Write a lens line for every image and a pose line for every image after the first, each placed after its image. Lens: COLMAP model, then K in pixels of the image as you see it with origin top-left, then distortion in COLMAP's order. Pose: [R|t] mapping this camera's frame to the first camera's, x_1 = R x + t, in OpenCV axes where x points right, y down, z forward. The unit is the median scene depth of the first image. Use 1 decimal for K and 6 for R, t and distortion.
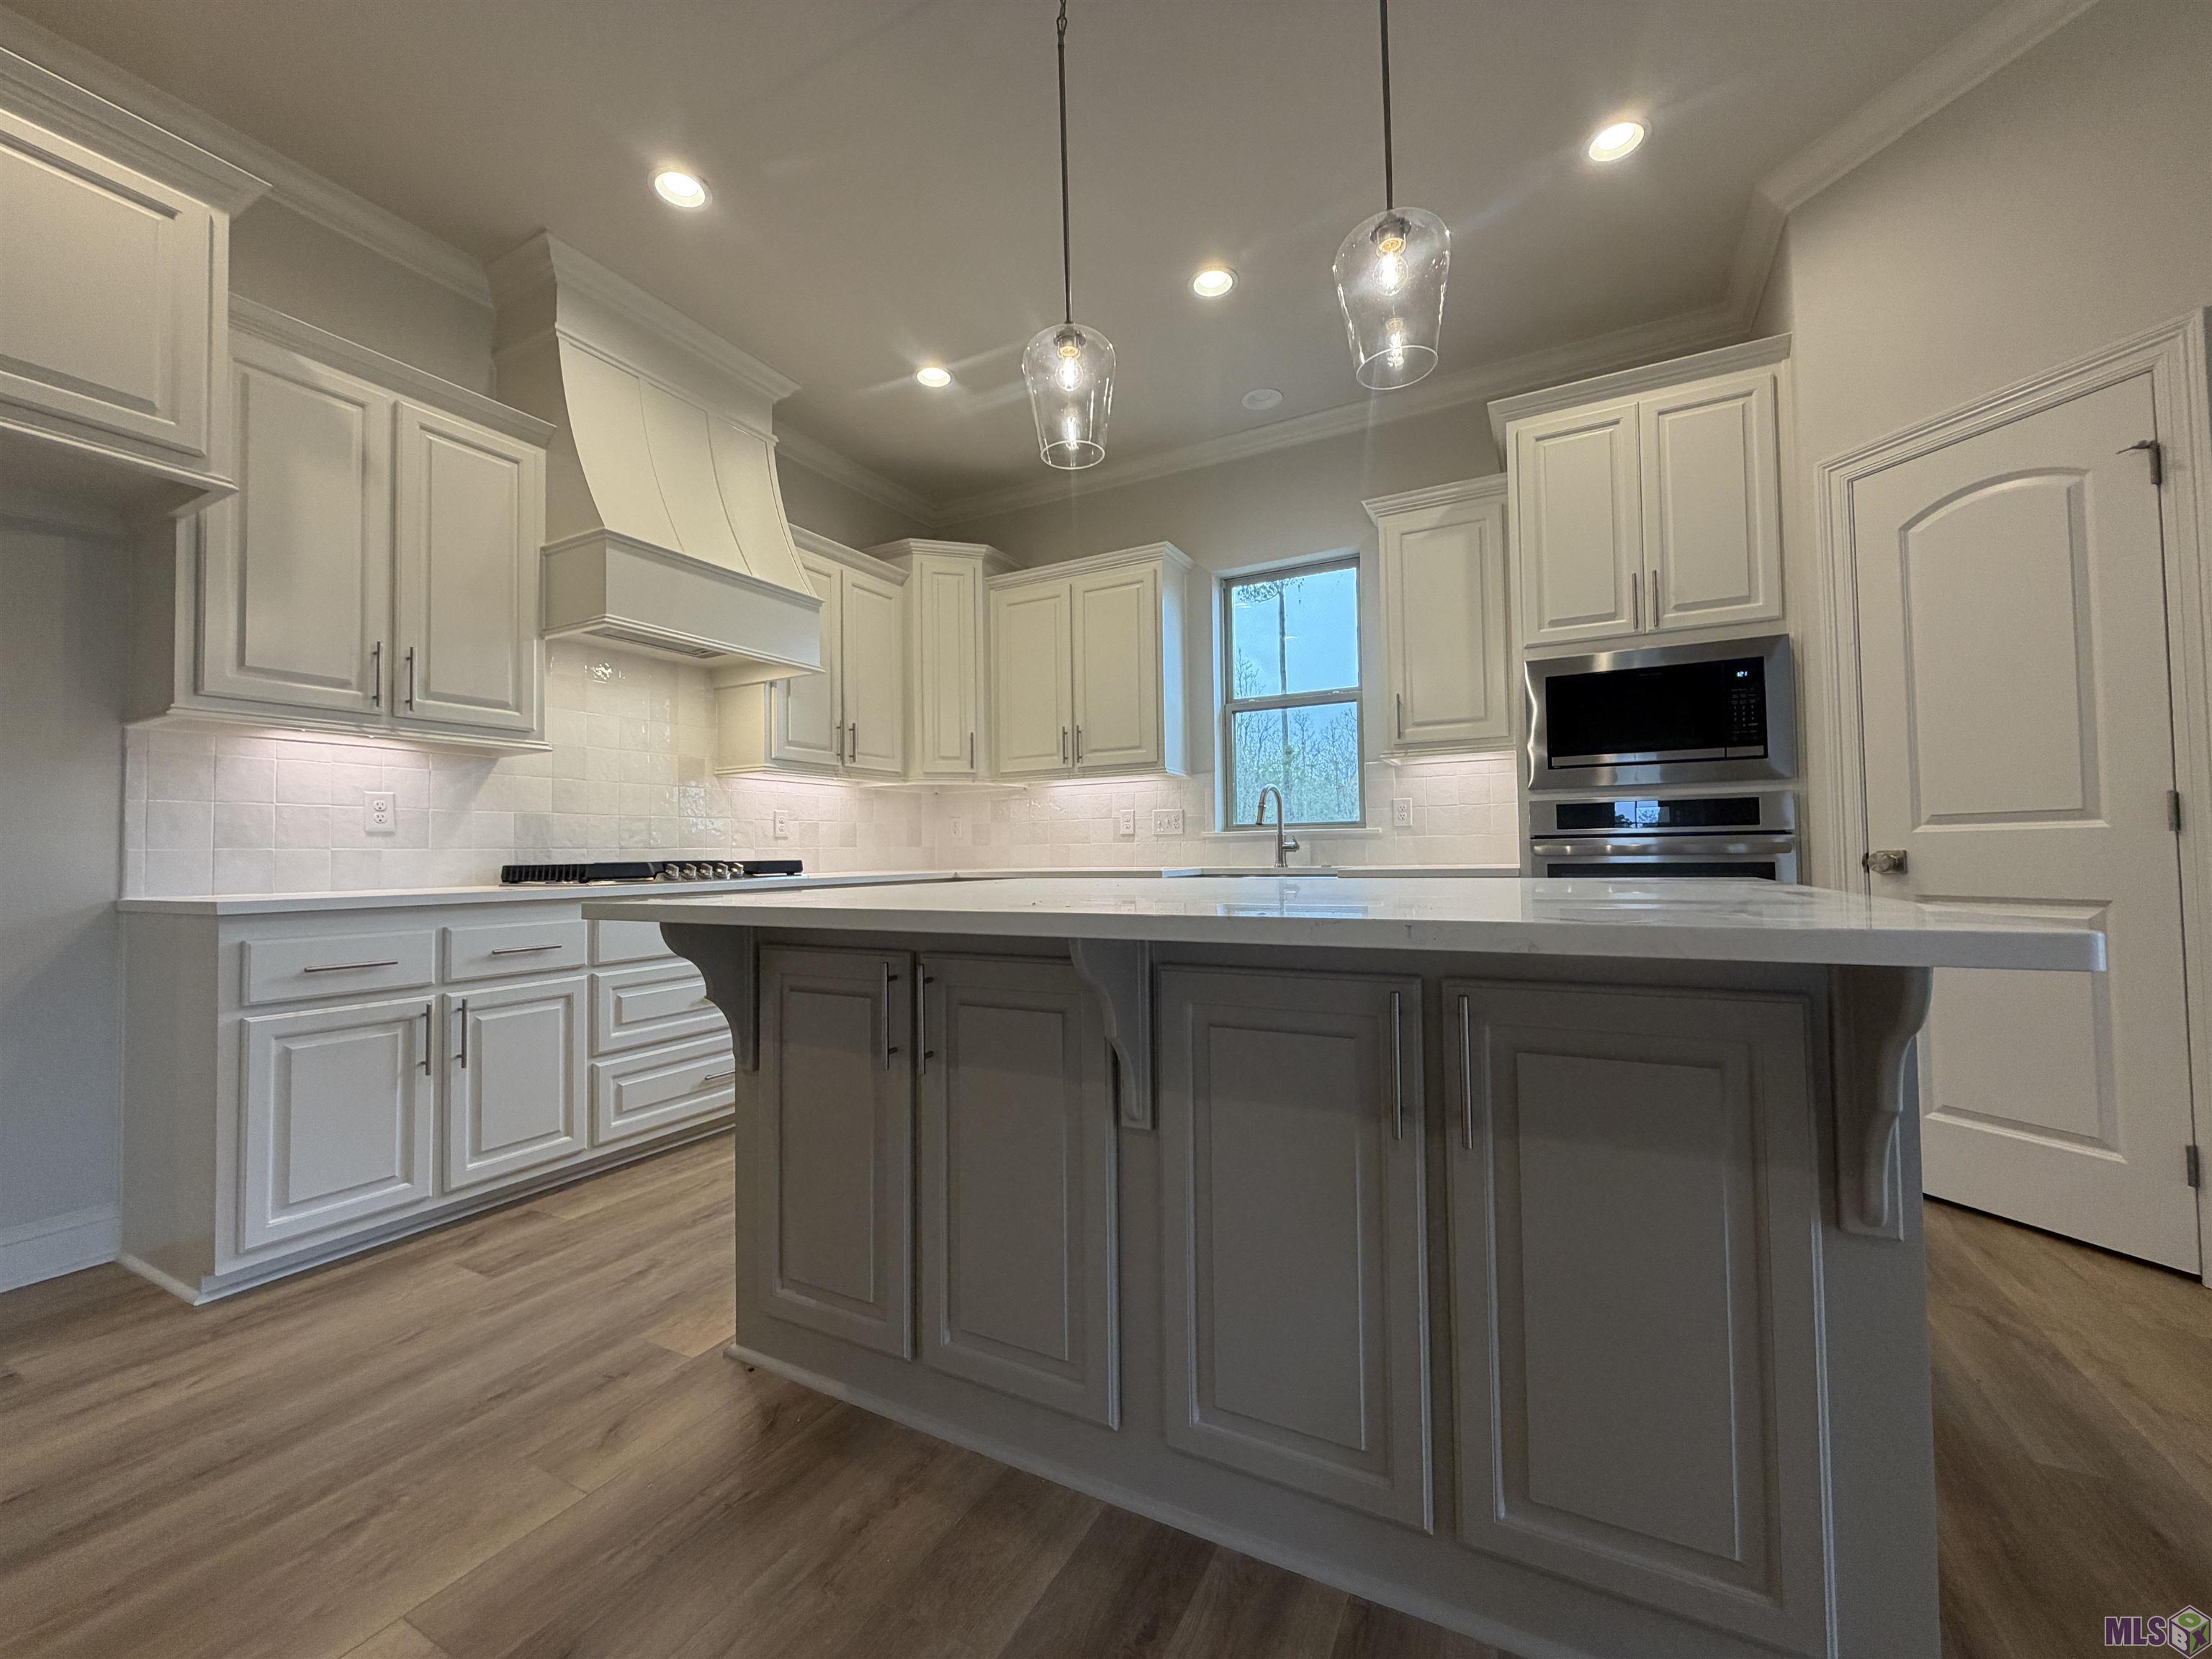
lens RADIAL K [[879.2, 0, 1100.9], [0, 879.2, 833.7], [0, 0, 1]] dist [-0.000149, -0.000014]
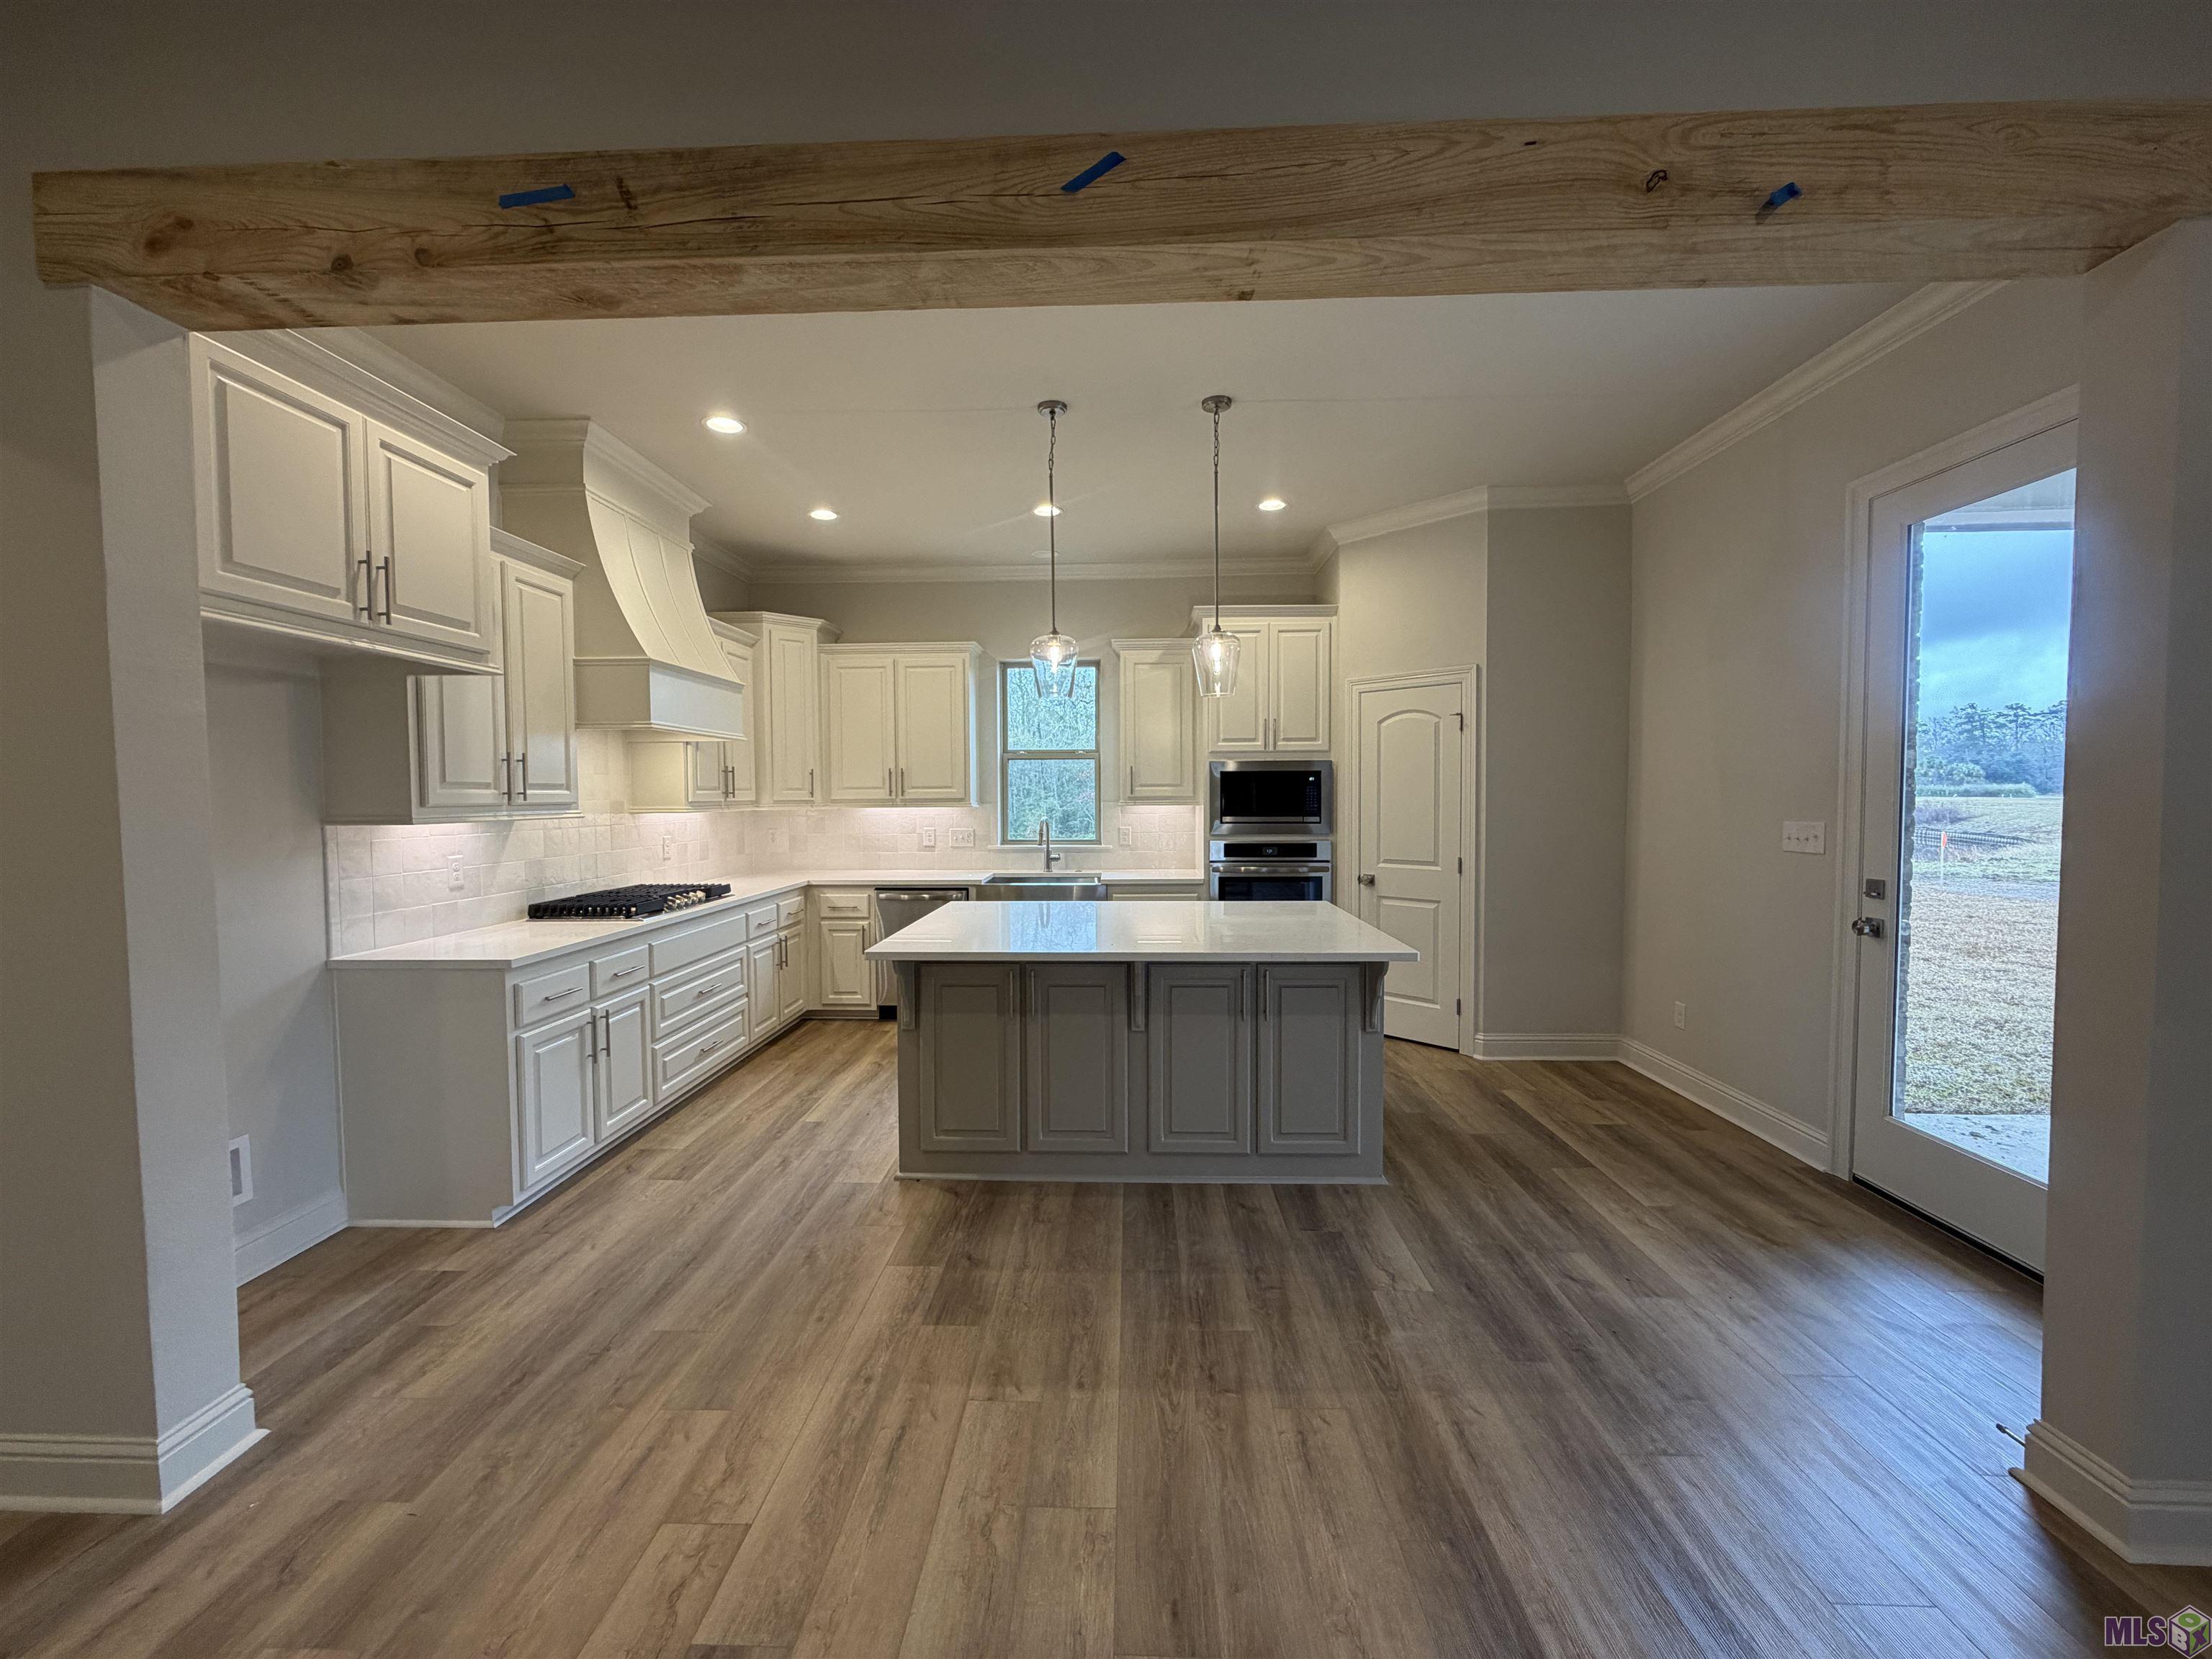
lens RADIAL K [[879.2, 0, 1100.9], [0, 879.2, 833.7], [0, 0, 1]] dist [-0.000149, -0.000014]
pose [[0.898017, -0.009046, 0.439867, -0.548626], [-0.019433, 0.997997, 0.060197, -0.175371], [-0.439531, -0.062606, 0.896043, -0.544465]]
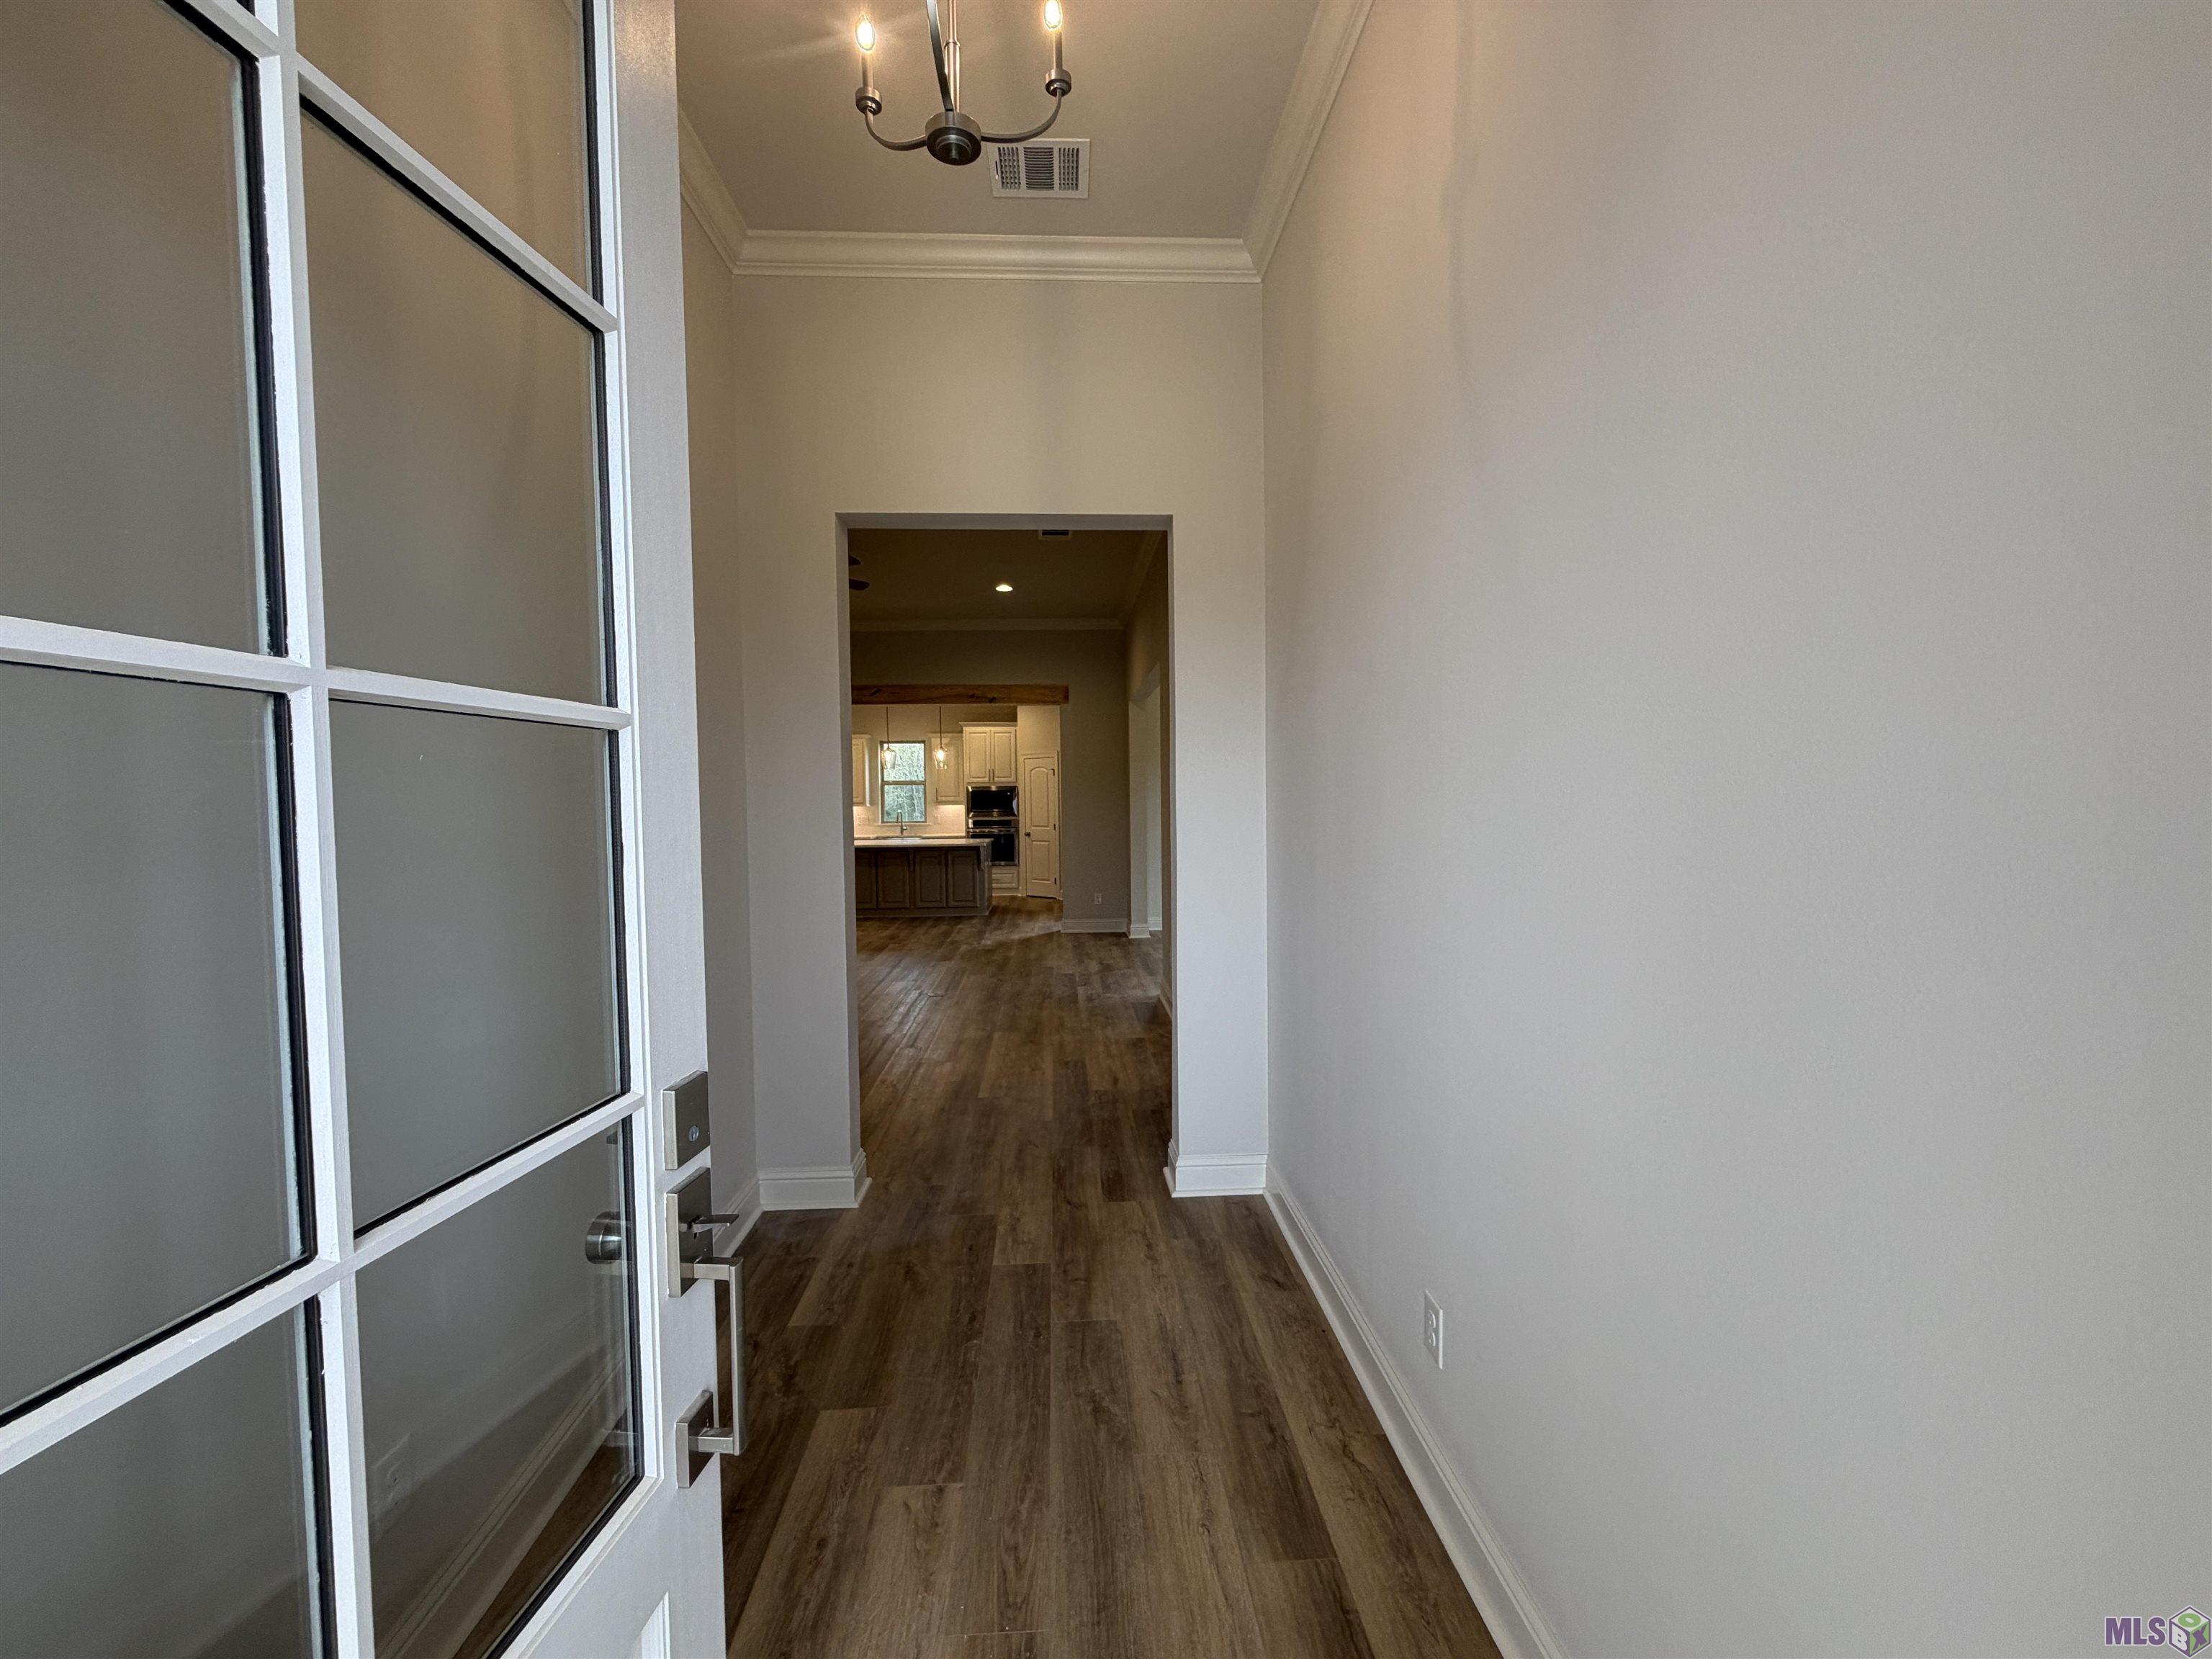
lens RADIAL K [[879.2, 0, 1100.9], [0, 879.2, 833.7], [0, 0, 1]] dist [-0.000149, -0.000014]
pose [[0.857826, -0.013998, 0.513750, -1.290692], [-0.014616, 0.998560, 0.051613, -0.224914], [-0.513733, -0.051784, 0.856386, -3.364770]]
